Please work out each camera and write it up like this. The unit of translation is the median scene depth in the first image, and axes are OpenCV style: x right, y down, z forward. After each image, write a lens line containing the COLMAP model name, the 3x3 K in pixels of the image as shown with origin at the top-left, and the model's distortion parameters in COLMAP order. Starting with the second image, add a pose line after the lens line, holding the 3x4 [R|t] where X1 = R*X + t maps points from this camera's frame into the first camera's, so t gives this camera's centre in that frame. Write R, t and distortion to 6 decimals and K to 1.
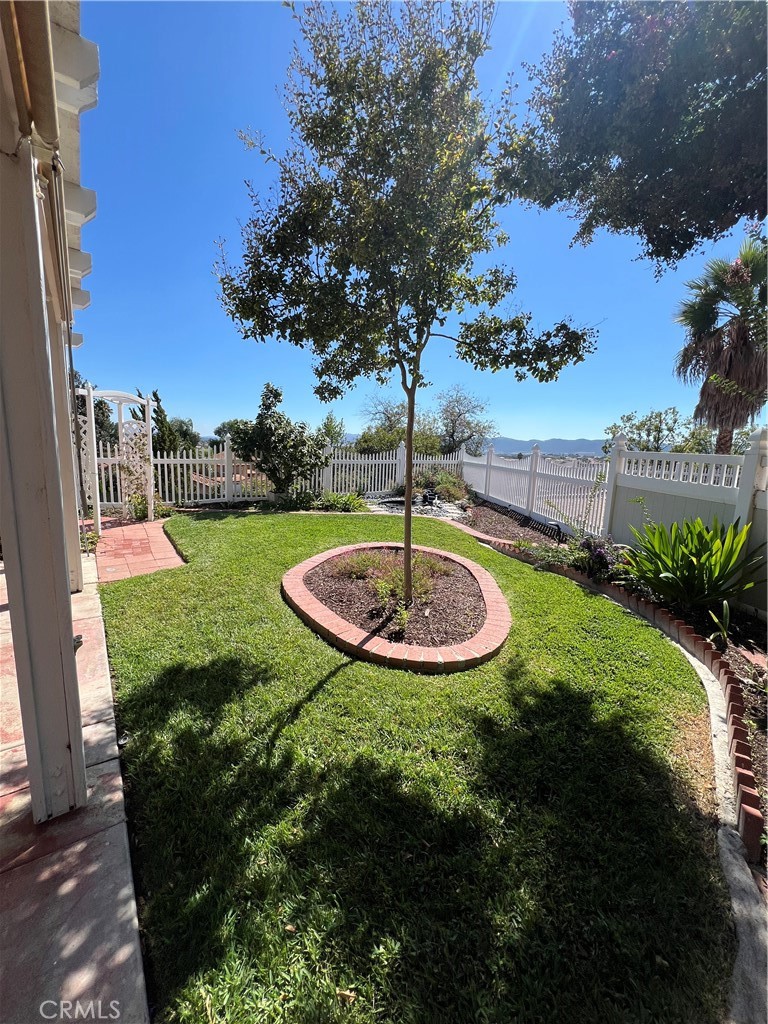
lens RADIAL K [[410.1, 0, 381.2], [0, 410.1, 509.2], [0, 0, 1]] dist [0.000501, 0.000120]
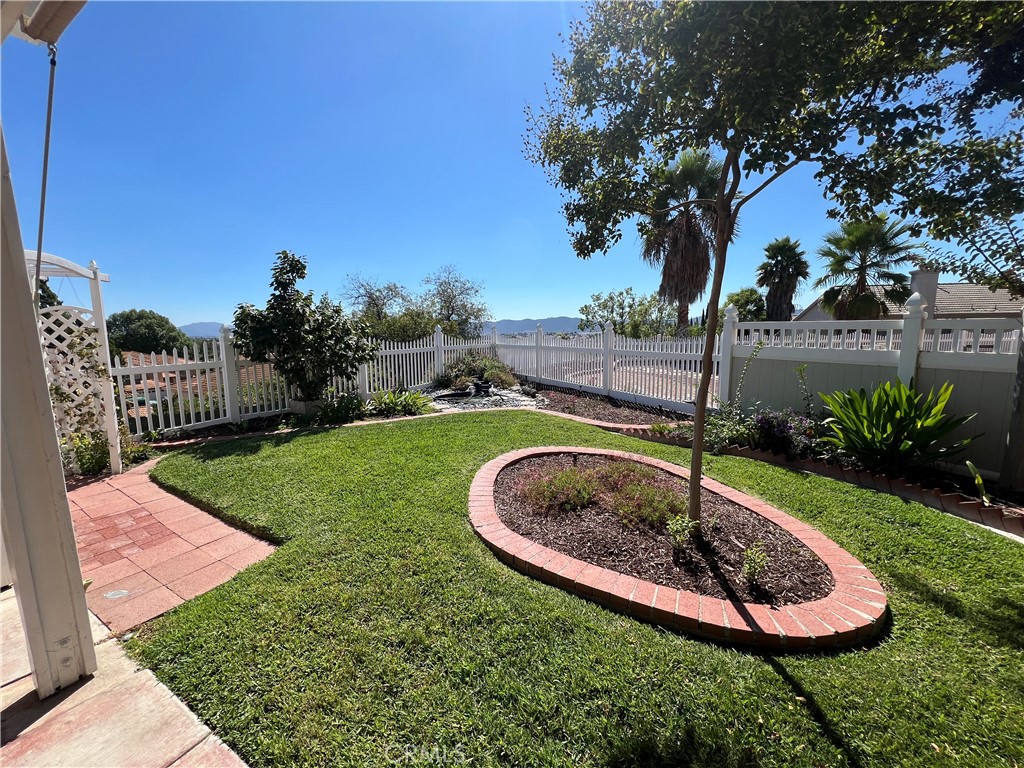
lens RADIAL K [[410.1, 0, 513.5], [0, 410.1, 384.7], [0, 0, 1]] dist [0.000501, 0.000120]
pose [[0.915360, -0.099035, 0.390266, -0.217894], [0.106825, 0.994276, 0.001754, -0.033086], [-0.388206, 0.040084, 0.920701, 0.189472]]
